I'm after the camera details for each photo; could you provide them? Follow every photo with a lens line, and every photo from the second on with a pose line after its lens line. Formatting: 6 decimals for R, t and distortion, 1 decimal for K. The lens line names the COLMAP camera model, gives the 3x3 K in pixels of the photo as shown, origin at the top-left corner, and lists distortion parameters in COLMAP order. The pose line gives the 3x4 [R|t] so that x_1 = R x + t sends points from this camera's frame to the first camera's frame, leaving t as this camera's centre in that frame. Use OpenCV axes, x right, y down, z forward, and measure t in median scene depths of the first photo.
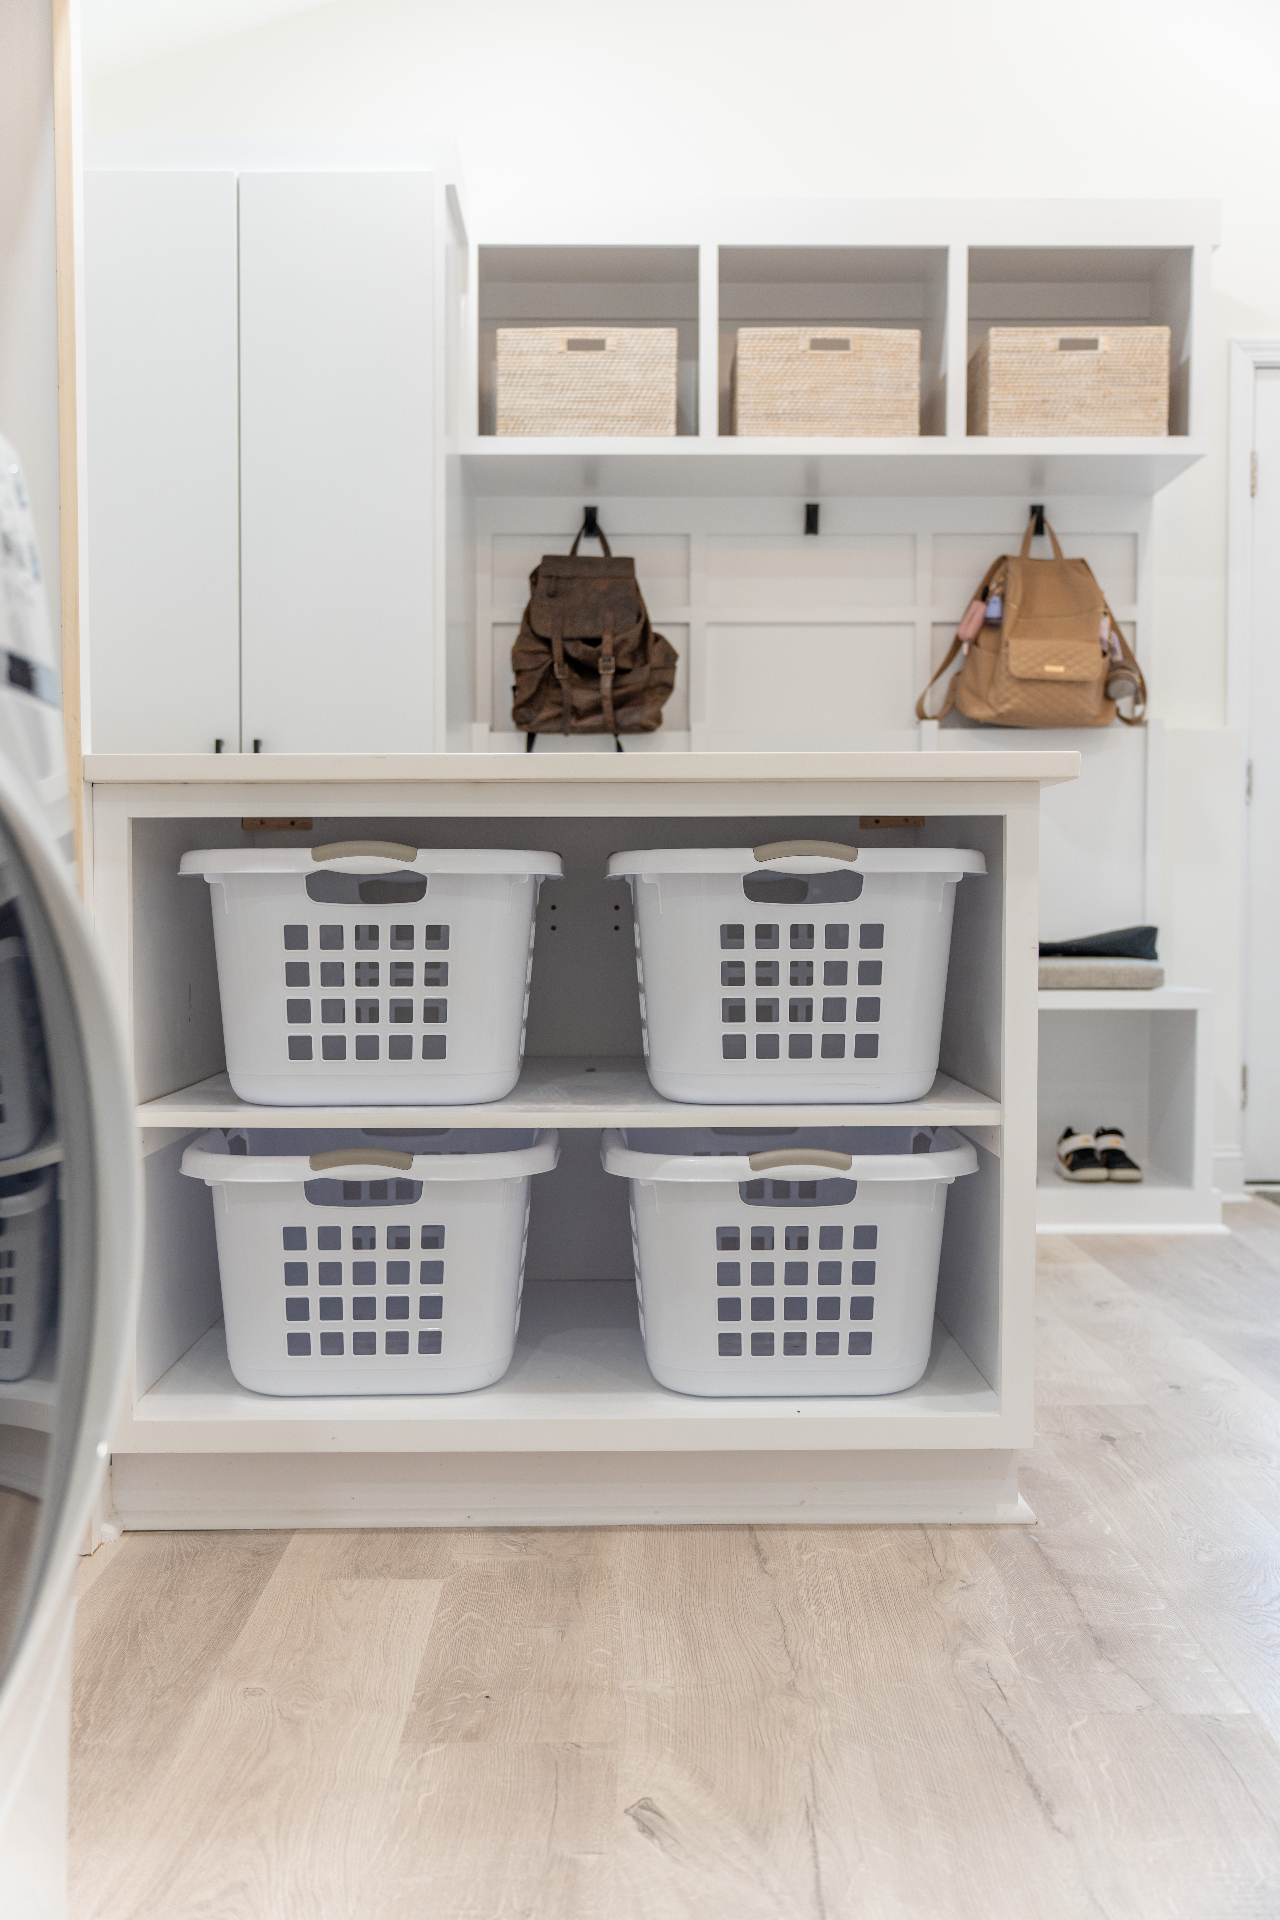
lens RADIAL K [[1735.5, 0, 511.4], [0, 1735.5, 1009.3], [0, 0, 1]] dist [-0.008366, 0.003055]
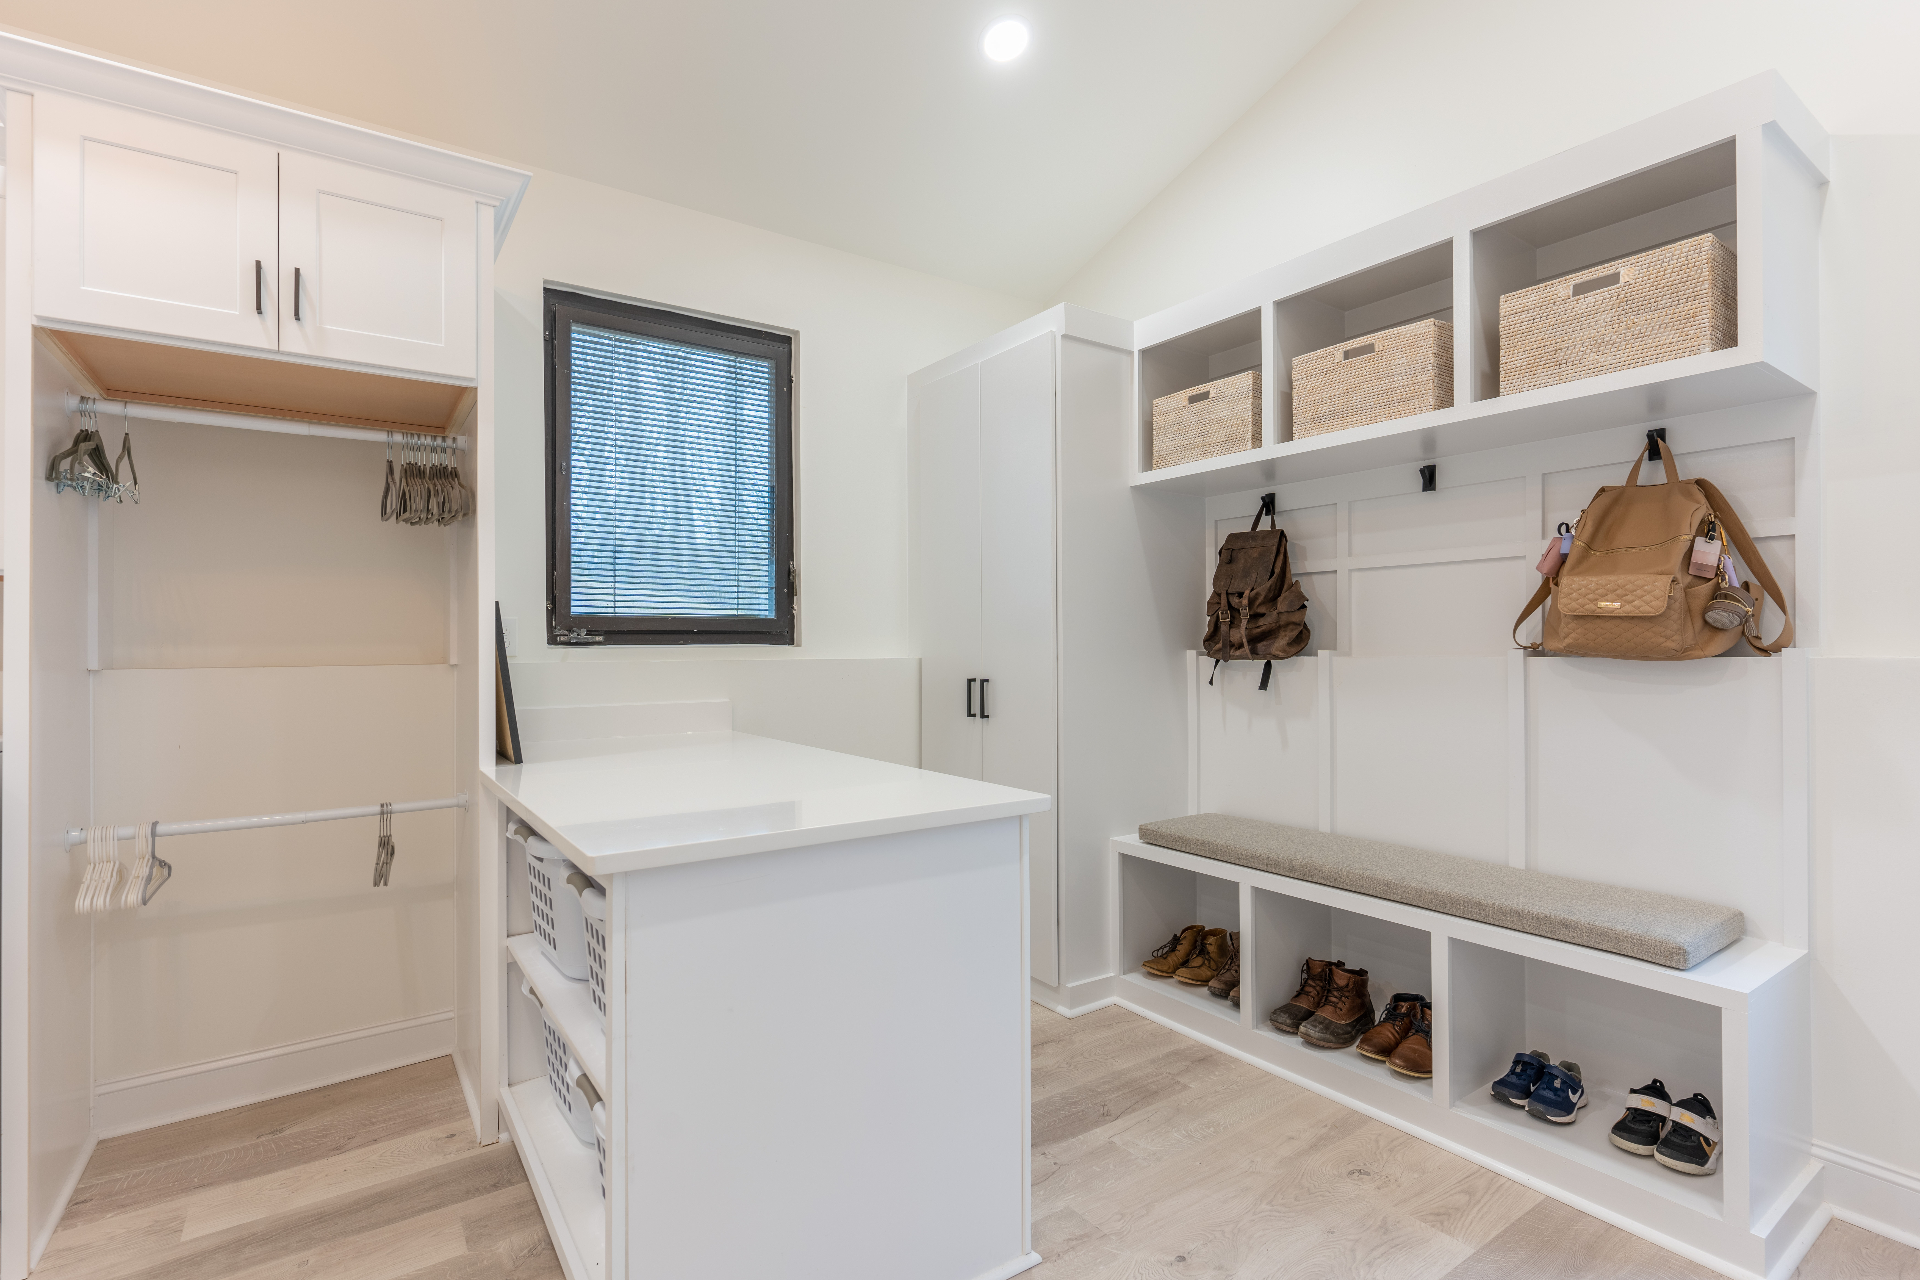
lens RADIAL K [[892.3, 0, 976.8], [0, 892.3, 640.5], [0, 0, 1]] dist [-0.005979, 0.002533]
pose [[0.593779, -0.005873, -0.804607, 0.503908], [-0.033731, 0.998913, -0.032184, -0.147071], [0.803921, 0.046250, 0.592935, 0.408940]]
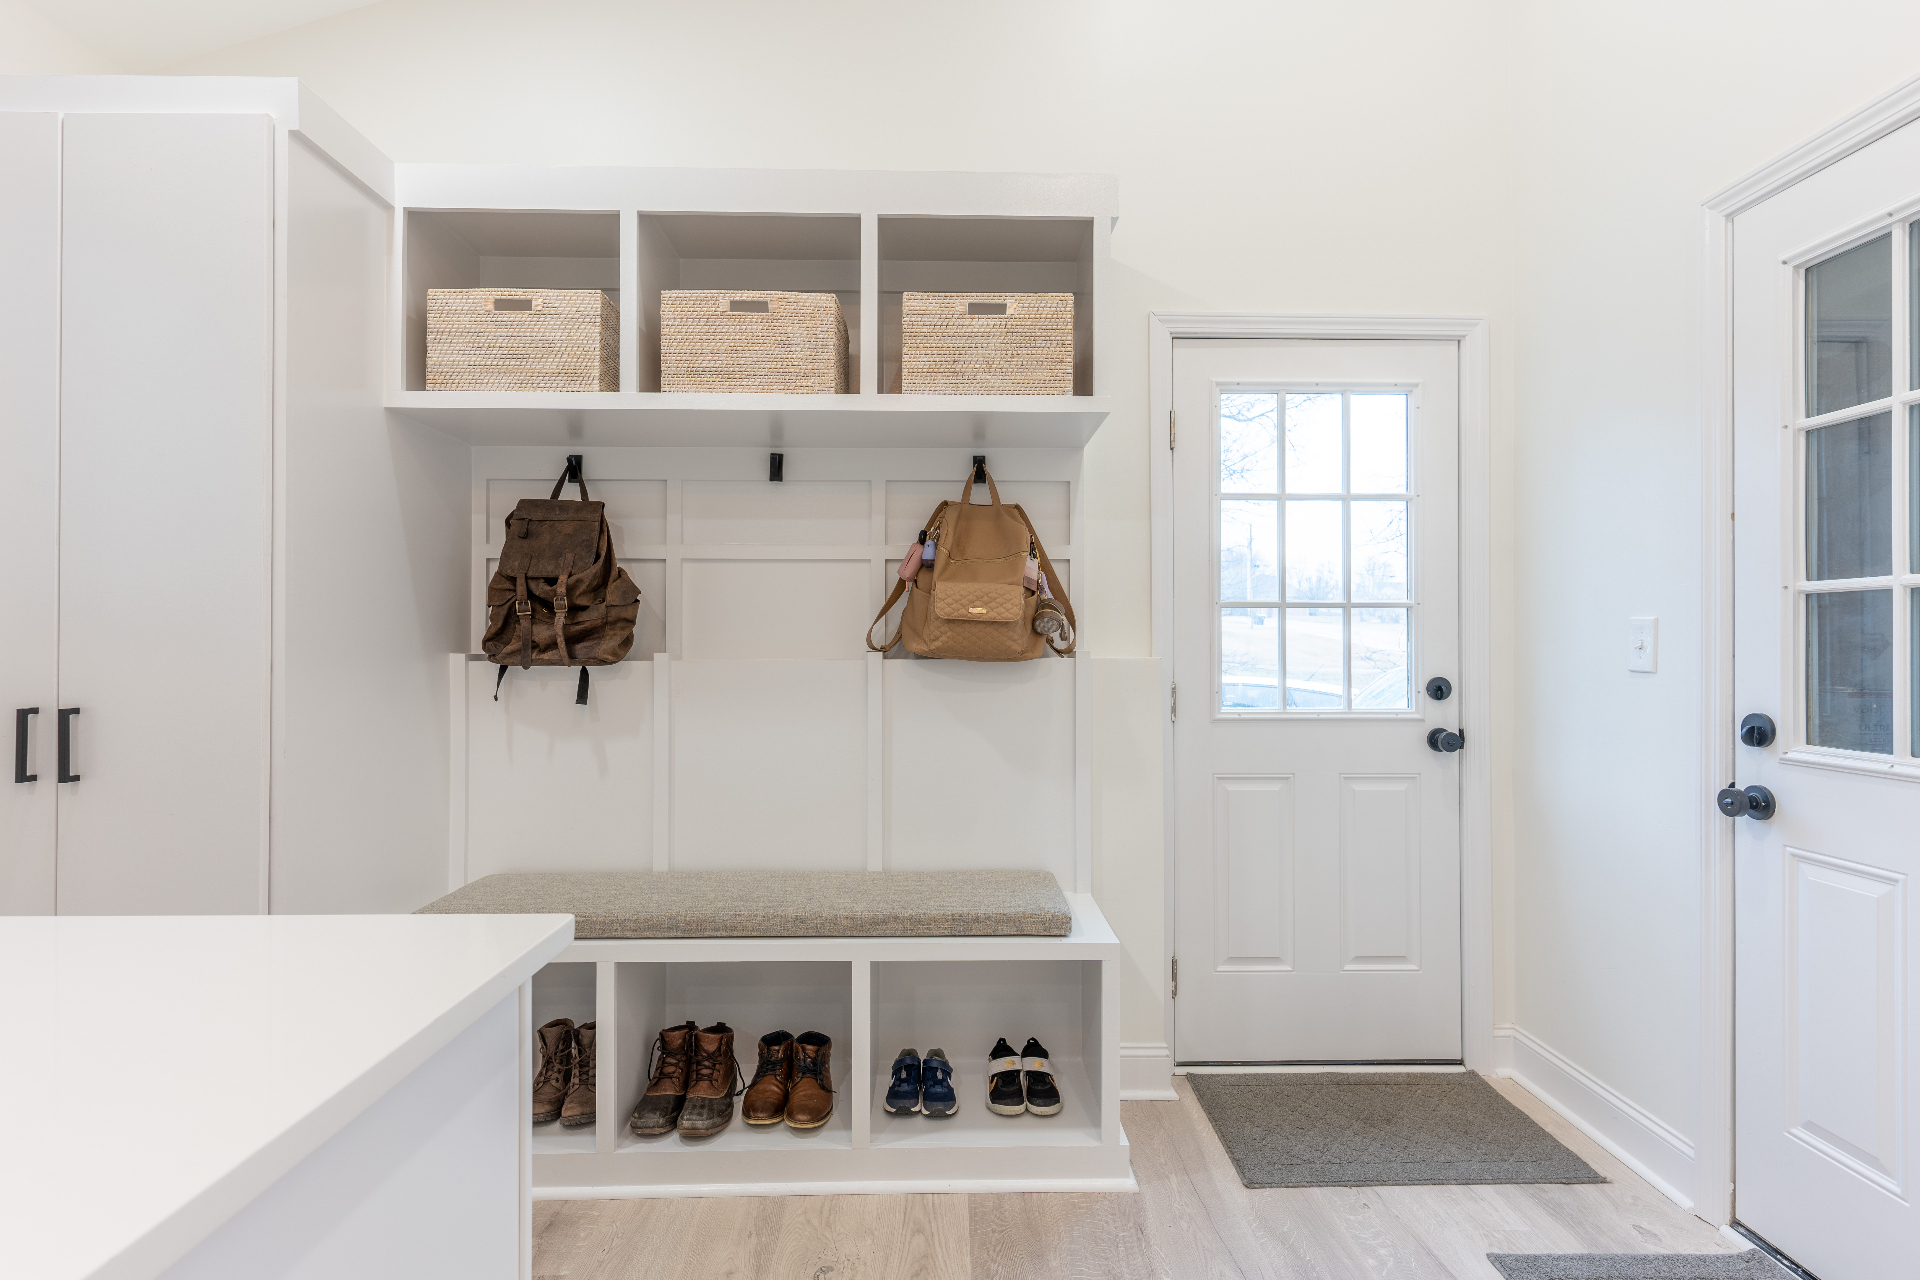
lens RADIAL K [[892.3, 0, 918.3], [0, 892.3, 639.5], [0, 0, 1]] dist [-0.005979, 0.002533]
pose [[0.999725, 0.002293, 0.023317, 0.262644], [-0.000989, 0.998444, -0.055750, -0.147491], [-0.023409, 0.055712, 0.998172, 0.454207]]
